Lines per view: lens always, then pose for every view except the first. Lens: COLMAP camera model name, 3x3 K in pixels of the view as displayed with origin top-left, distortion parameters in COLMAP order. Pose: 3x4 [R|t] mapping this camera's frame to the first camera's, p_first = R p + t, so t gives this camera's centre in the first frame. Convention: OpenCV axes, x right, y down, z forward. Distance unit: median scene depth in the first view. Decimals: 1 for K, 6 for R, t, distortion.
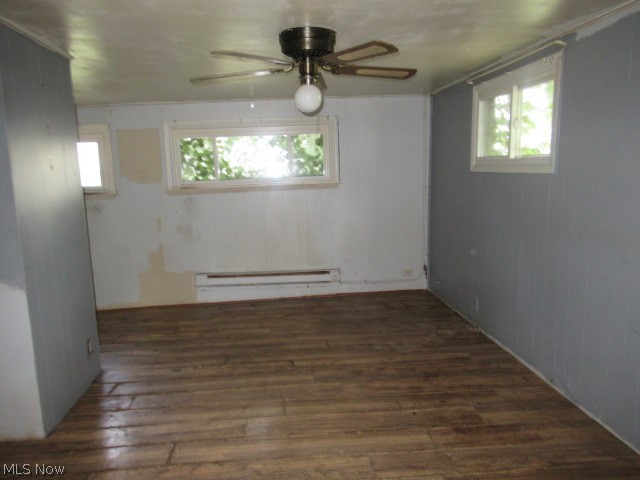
lens RADIAL K [[478.9, 0, 320.2], [0, 478.9, 242.0], [0, 0, 1]] dist [-0.006941, -0.001334]
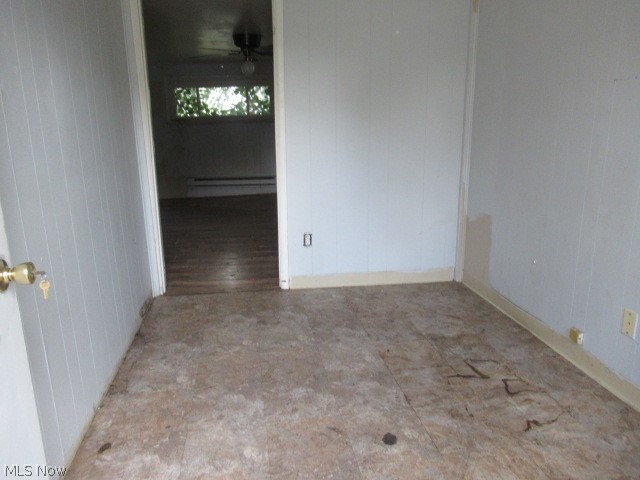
lens RADIAL K [[478.9, 0, 319.8], [0, 478.9, 237.9], [0, 0, 1]] dist [-0.006941, -0.001334]
pose [[0.999082, -0.000443, 0.042842, 0.099388], [-0.003262, 0.996258, 0.086370, 0.121018], [-0.042720, -0.086431, 0.995342, -0.559225]]
